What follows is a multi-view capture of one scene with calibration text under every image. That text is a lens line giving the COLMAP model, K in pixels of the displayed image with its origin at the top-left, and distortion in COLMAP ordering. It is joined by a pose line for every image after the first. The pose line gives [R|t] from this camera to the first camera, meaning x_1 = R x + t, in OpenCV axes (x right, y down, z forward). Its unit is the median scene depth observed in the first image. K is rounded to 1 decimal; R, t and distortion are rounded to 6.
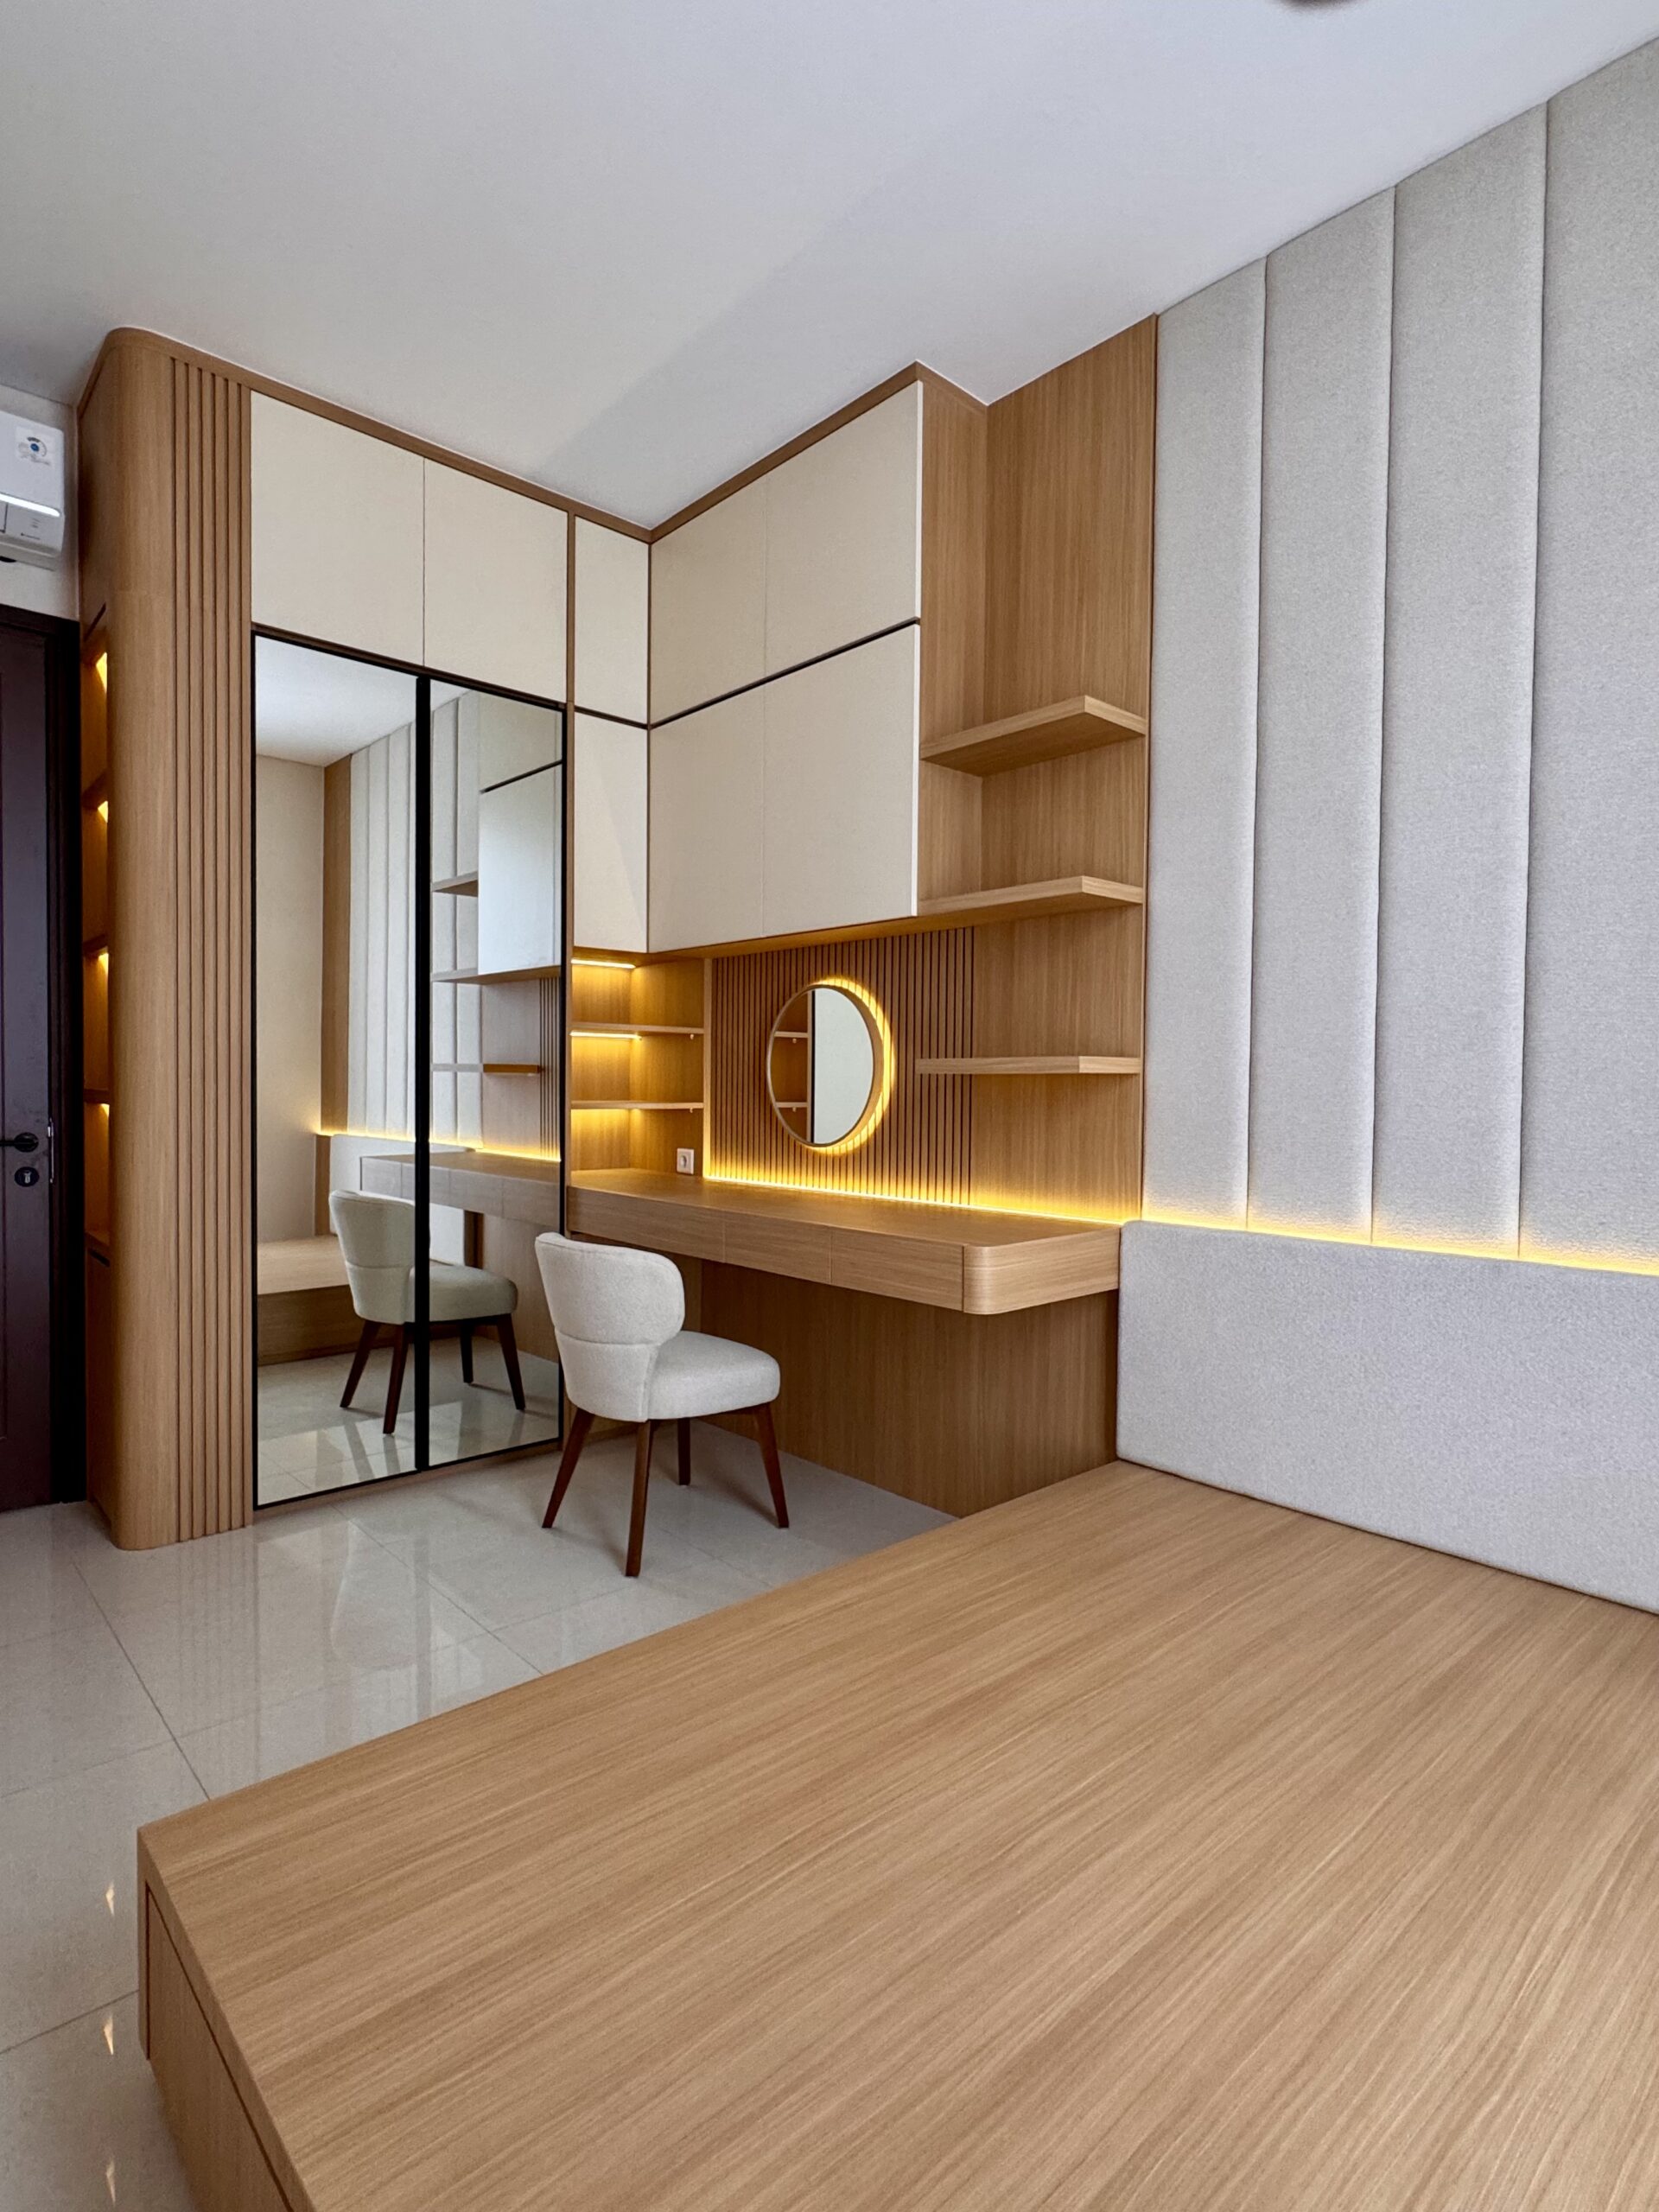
lens RADIAL K [[1151.2, 0, 828.5], [0, 1151.2, 1102.5], [0, 0, 1]] dist [0.000789, 0.000131]
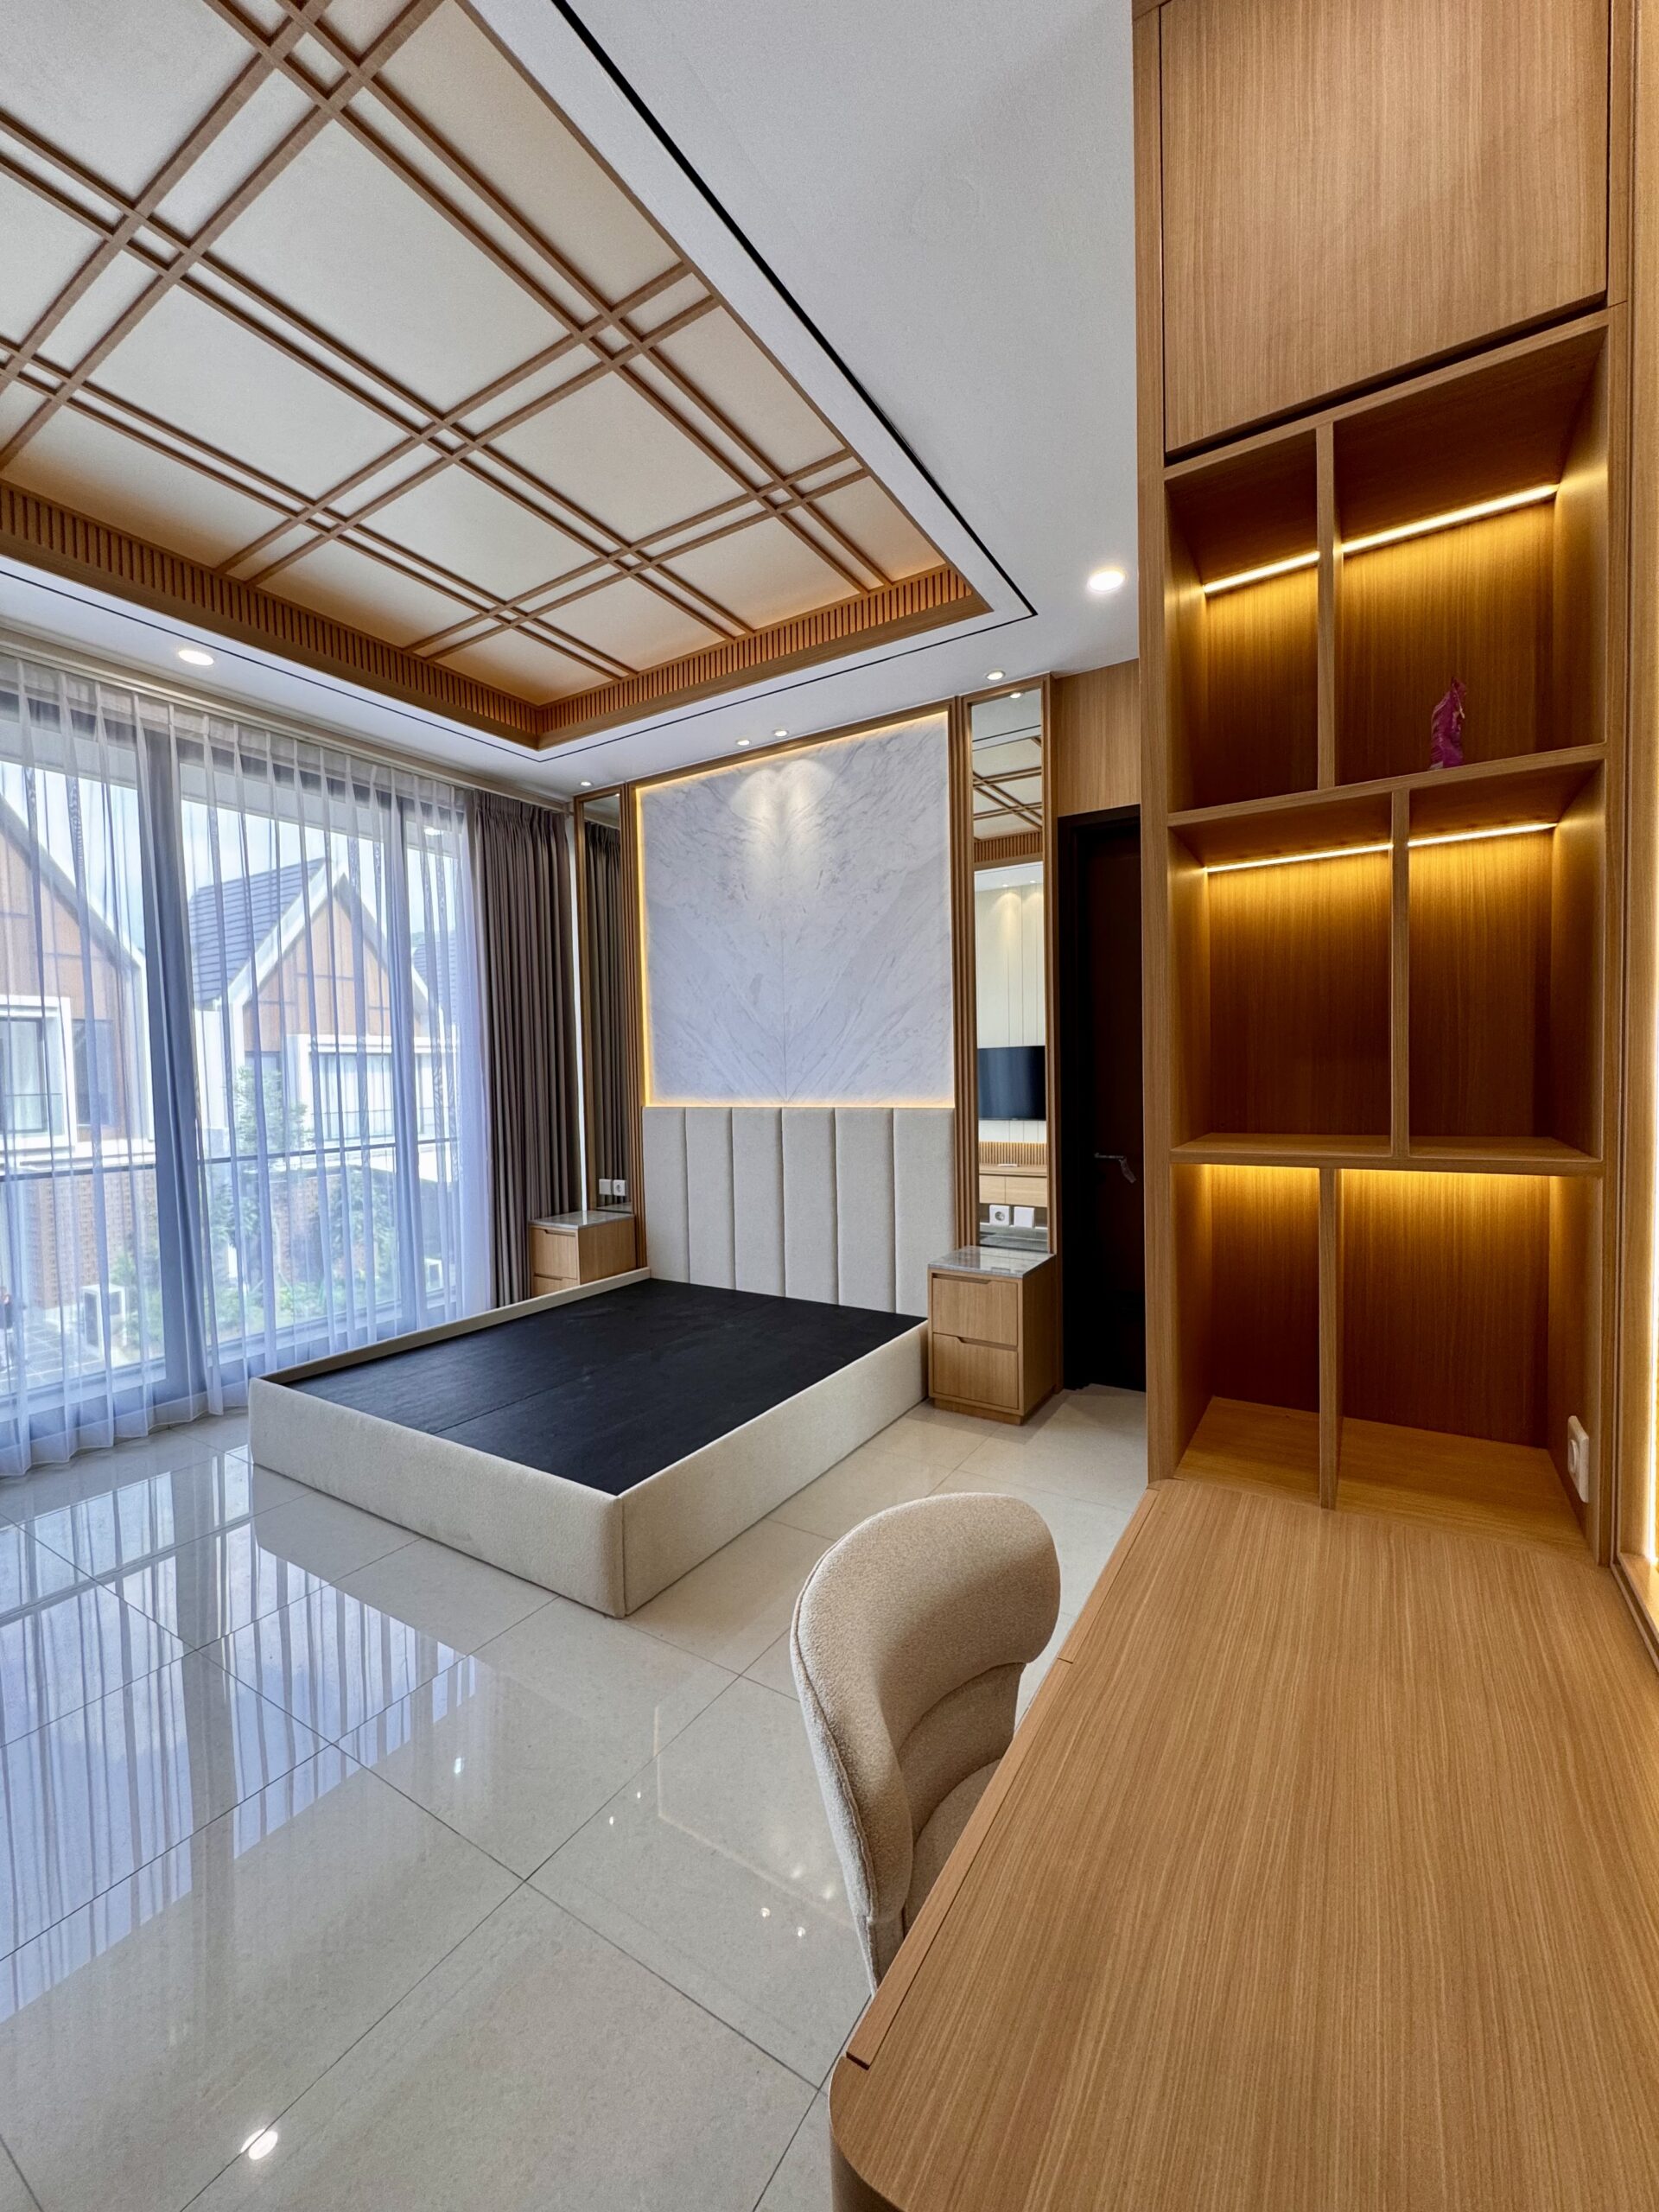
lens RADIAL K [[880.8, 0, 839.1], [0, 880.8, 1105.7], [0, 0, 1]] dist [-0.002051, 0.000239]
pose [[-0.958397, 0.025652, -0.284285, 0.218344], [0.010165, 0.998389, 0.055819, 0.089300], [0.285259, 0.050607, -0.957114, 0.661279]]
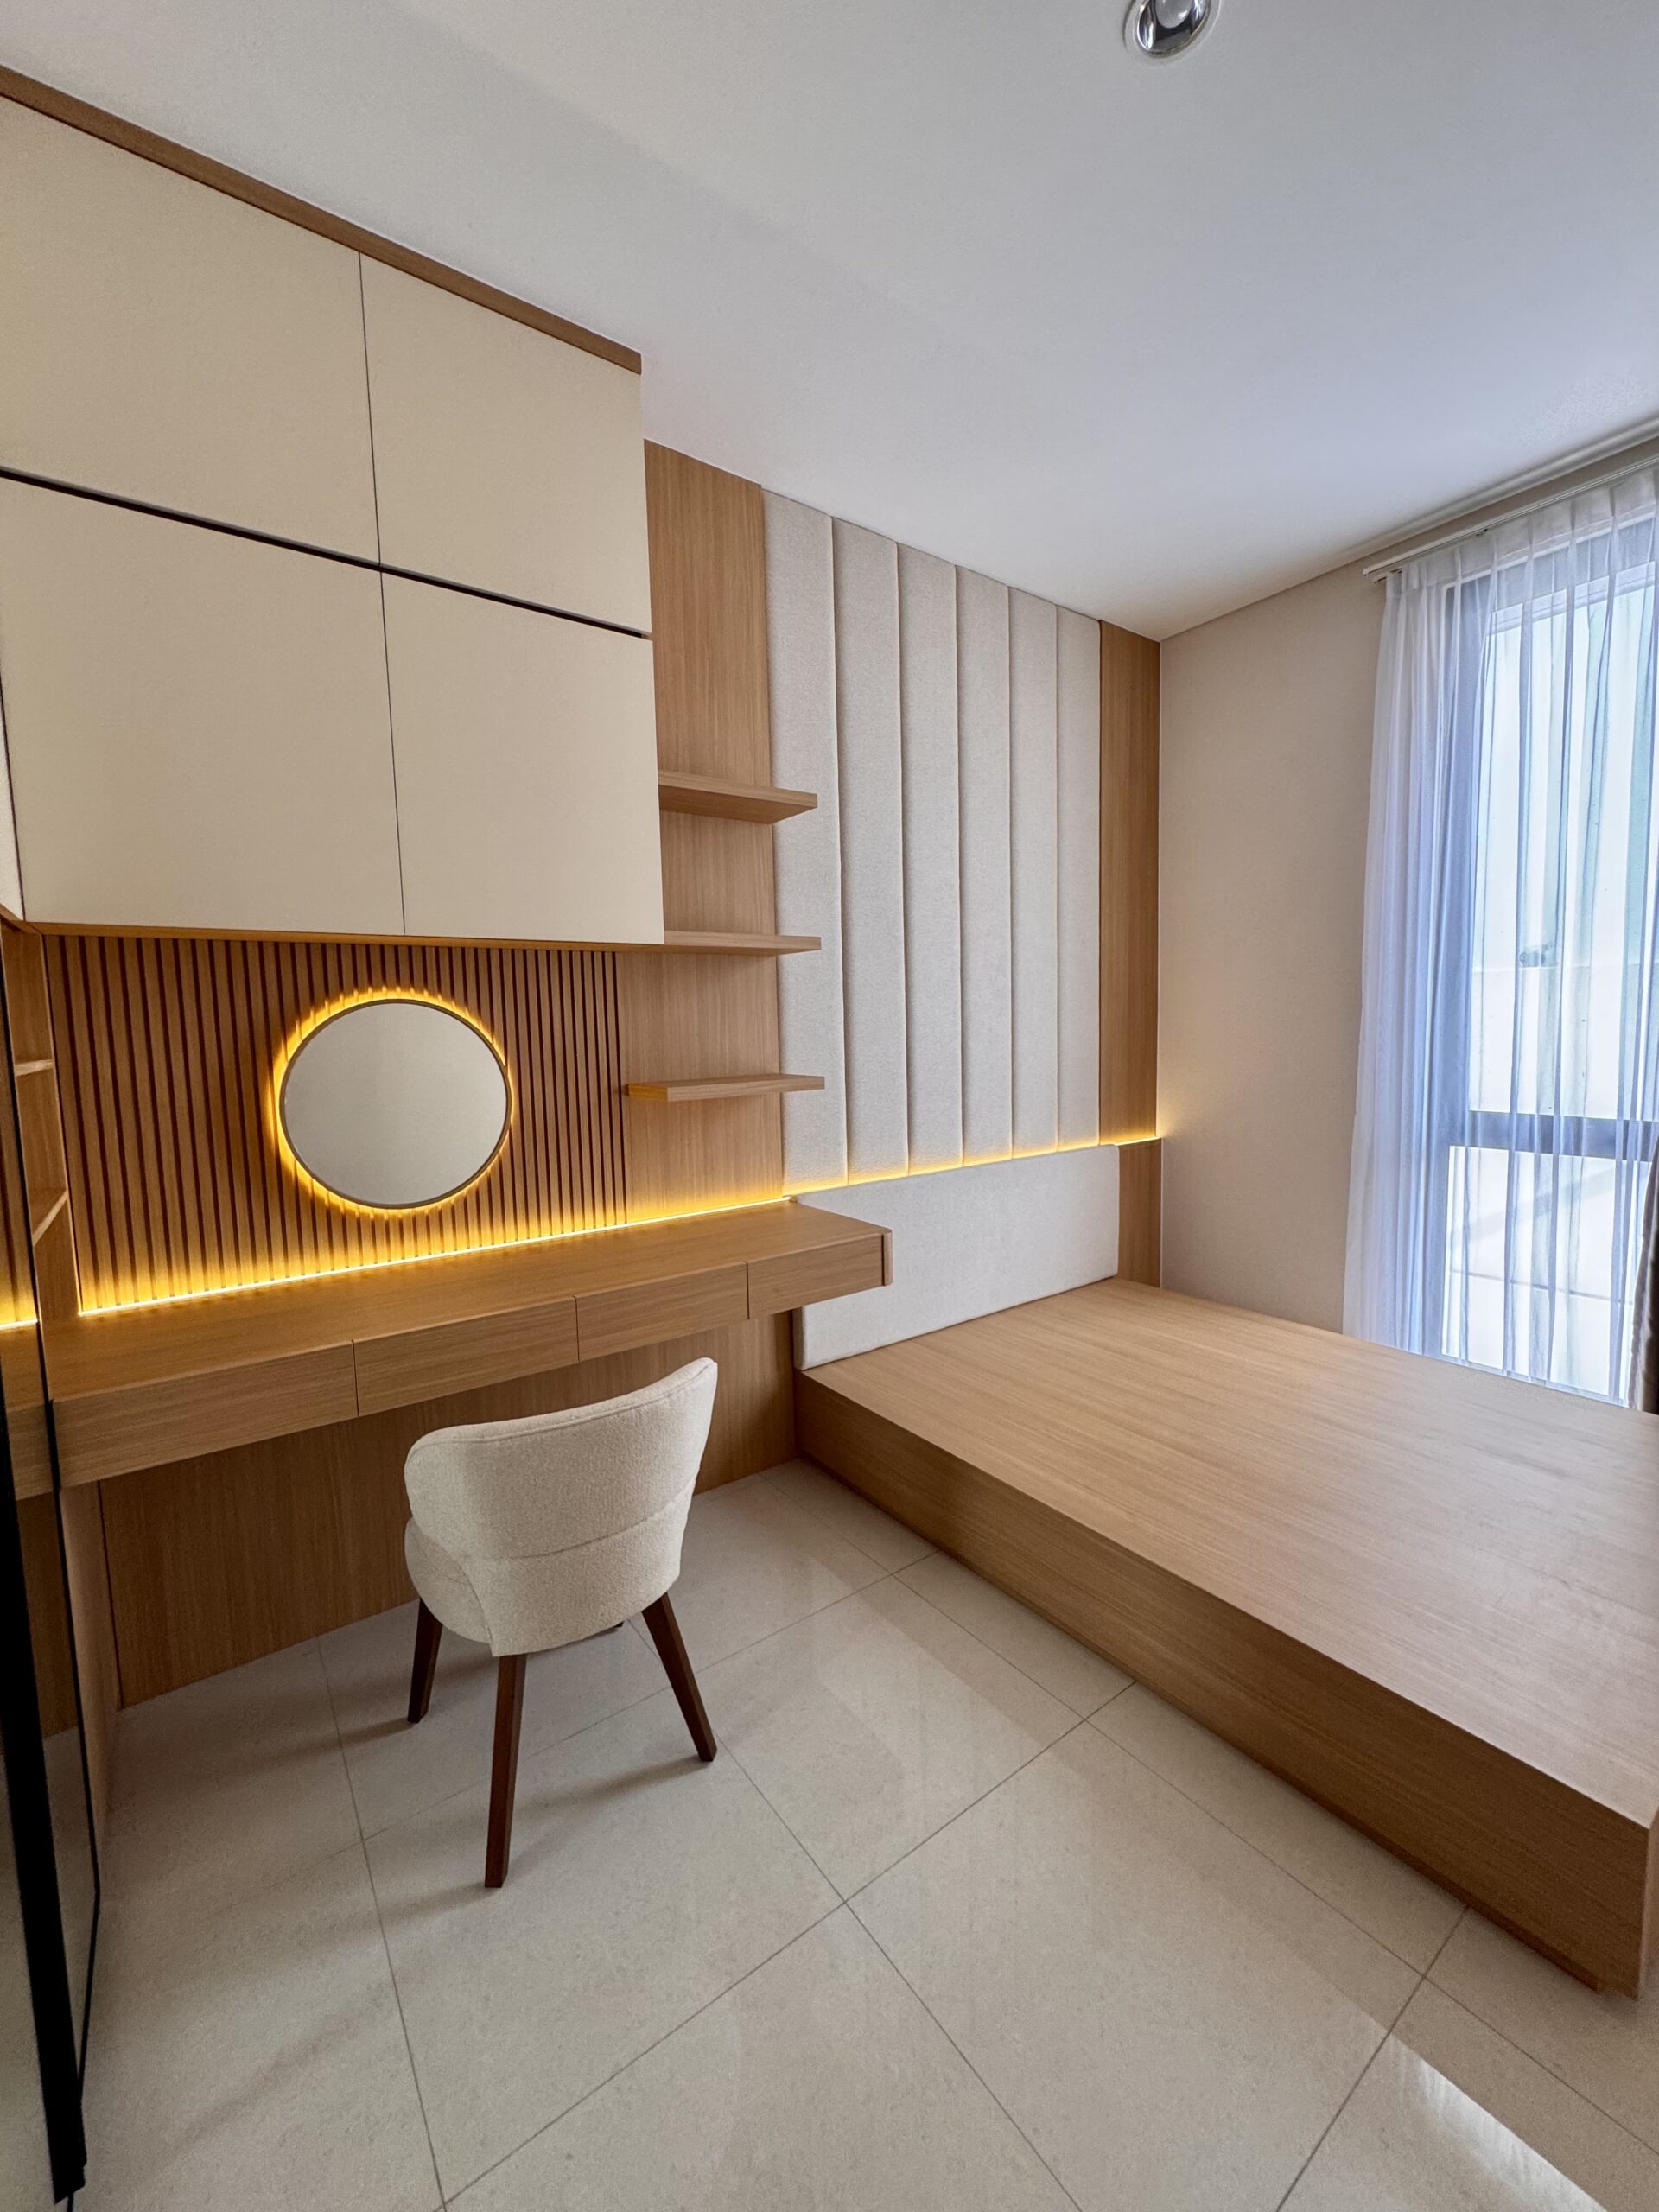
lens RADIAL K [[880.8, 0, 830.0], [0, 880.8, 1102.2], [0, 0, 1]] dist [-0.002051, 0.000239]
pose [[0.104080, -0.095182, 0.990004, -0.828865], [0.045471, 0.994825, 0.090865, -0.107579], [-0.993529, 0.035559, 0.107870, 0.956082]]
